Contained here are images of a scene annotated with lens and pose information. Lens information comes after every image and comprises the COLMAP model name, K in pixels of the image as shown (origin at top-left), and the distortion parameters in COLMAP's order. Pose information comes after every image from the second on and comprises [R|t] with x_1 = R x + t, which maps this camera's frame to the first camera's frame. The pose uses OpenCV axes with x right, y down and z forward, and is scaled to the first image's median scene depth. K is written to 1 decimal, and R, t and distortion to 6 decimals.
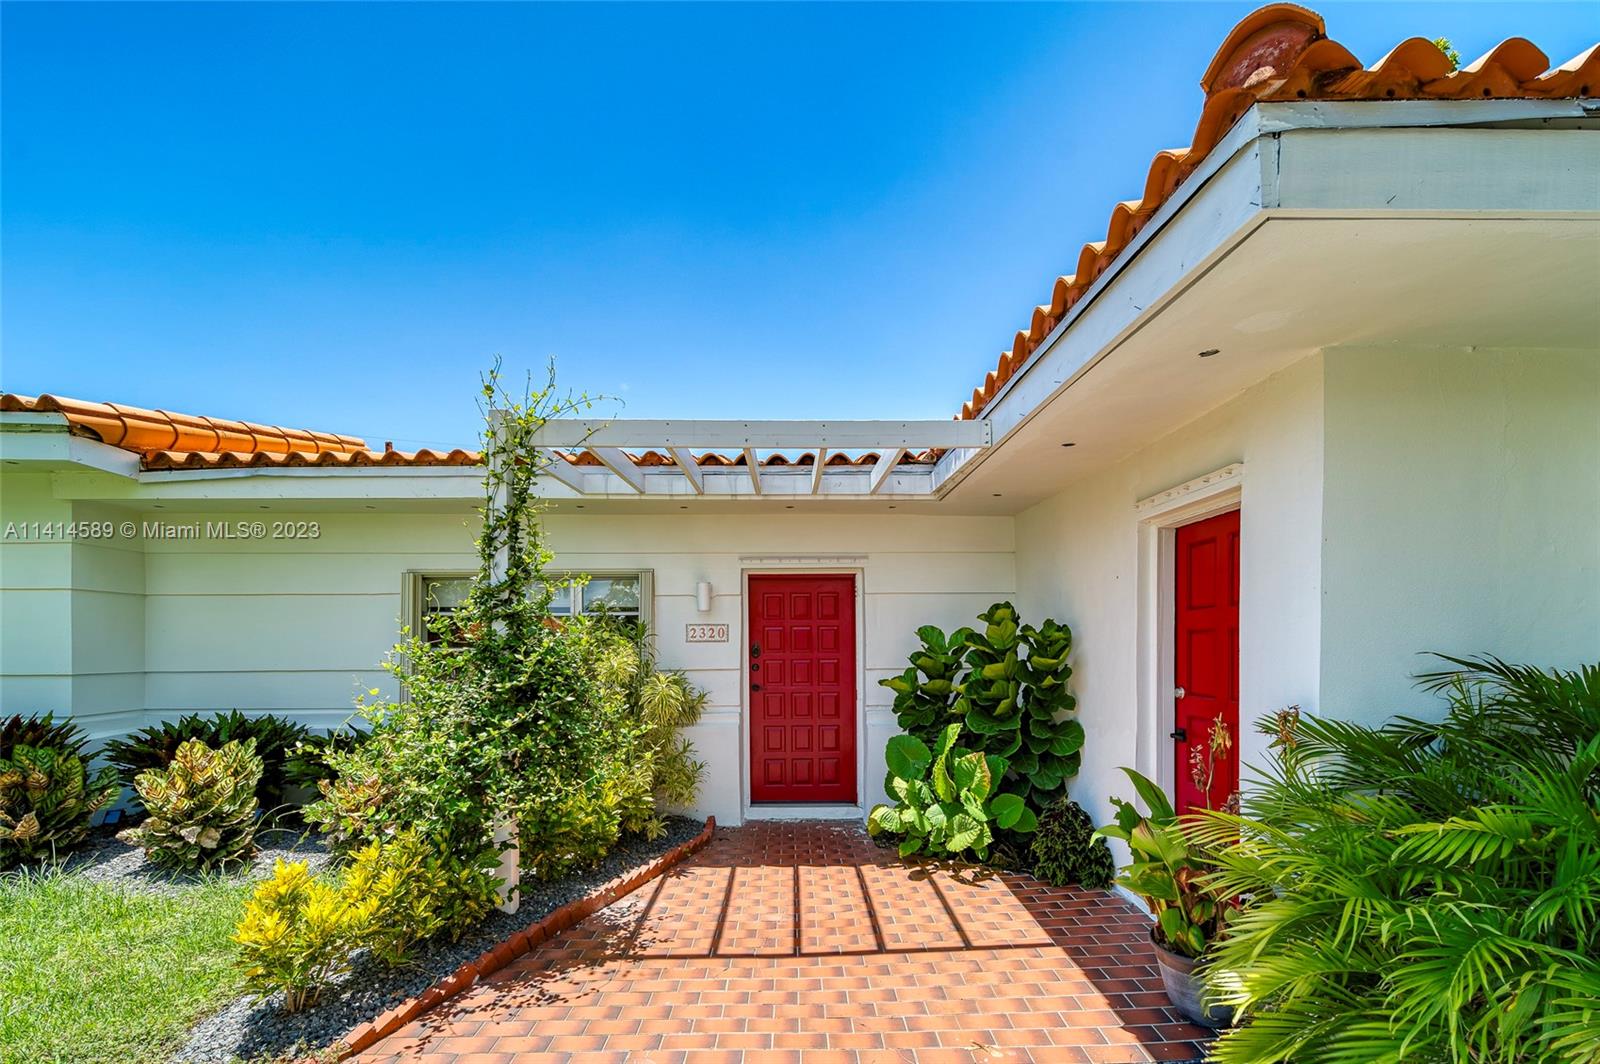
lens RADIAL K [[646.3, 0, 808.1], [0, 646.3, 658.5], [0, 0, 1]] dist [0.000175, -0.000140]
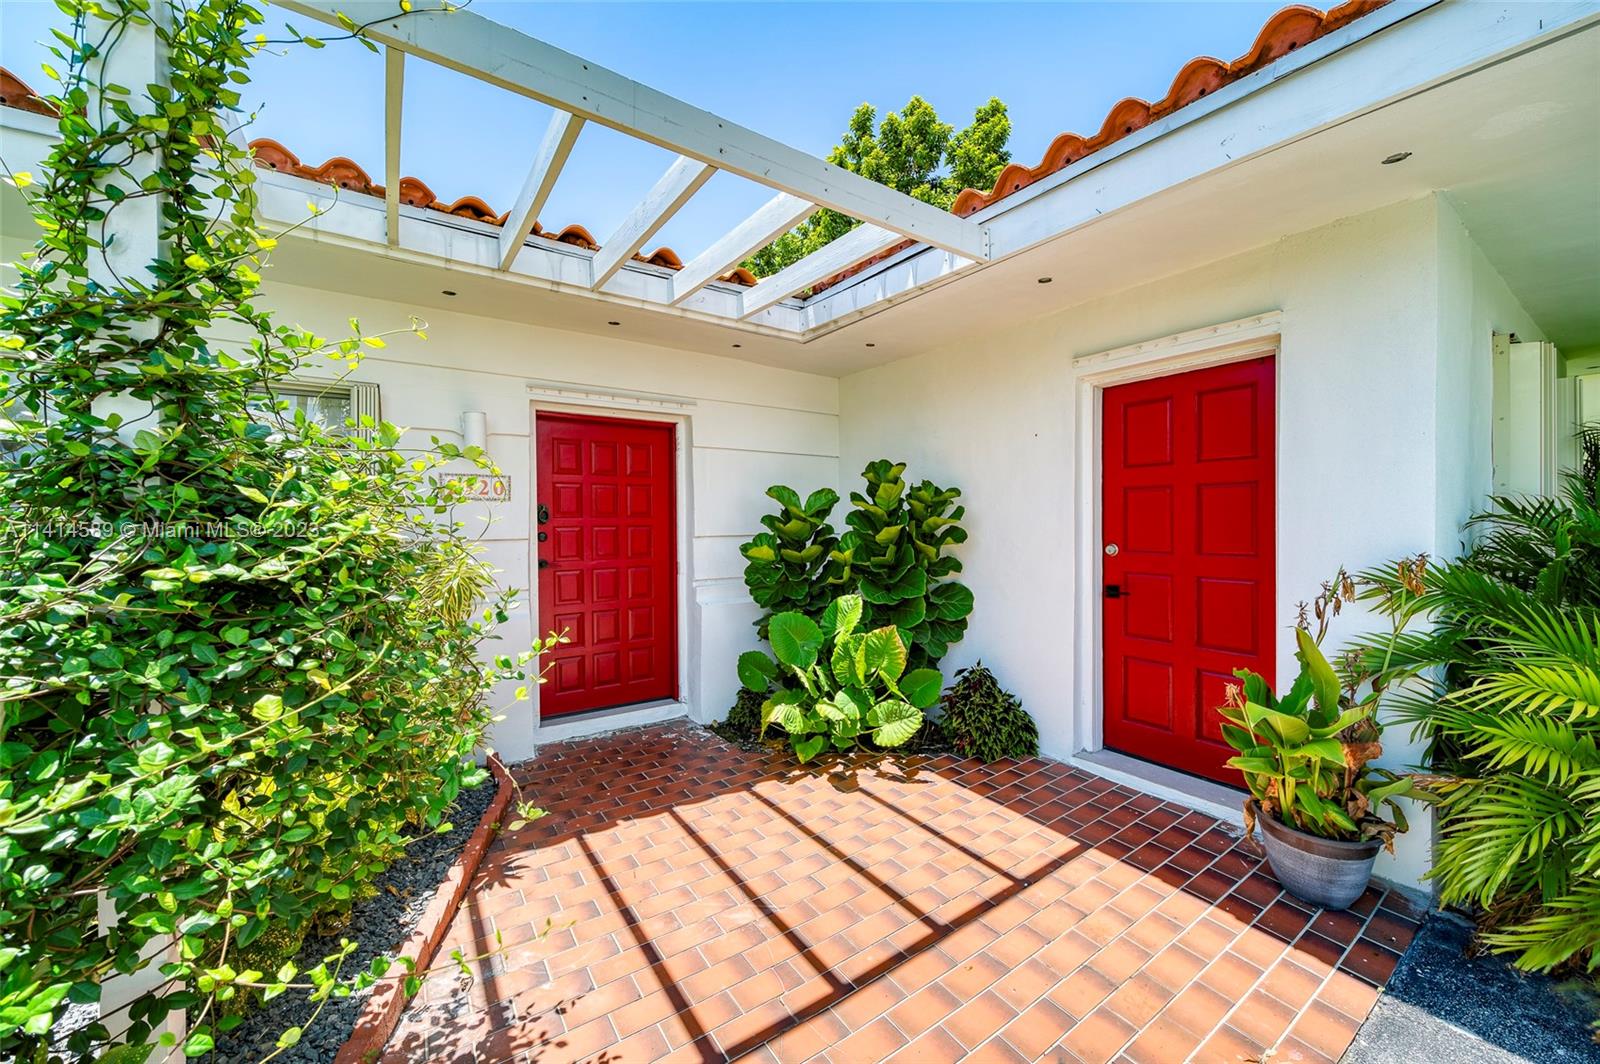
lens RADIAL K [[567.3, 0, 799.9], [0, 567.3, 528.2], [0, 0, 1]] dist [-0.000909, -0.000636]
pose [[0.845374, -0.003700, 0.534162, -0.250978], [0.009787, 0.999915, -0.008563, 0.017218], [-0.534085, 0.012467, 0.845339, 0.406594]]
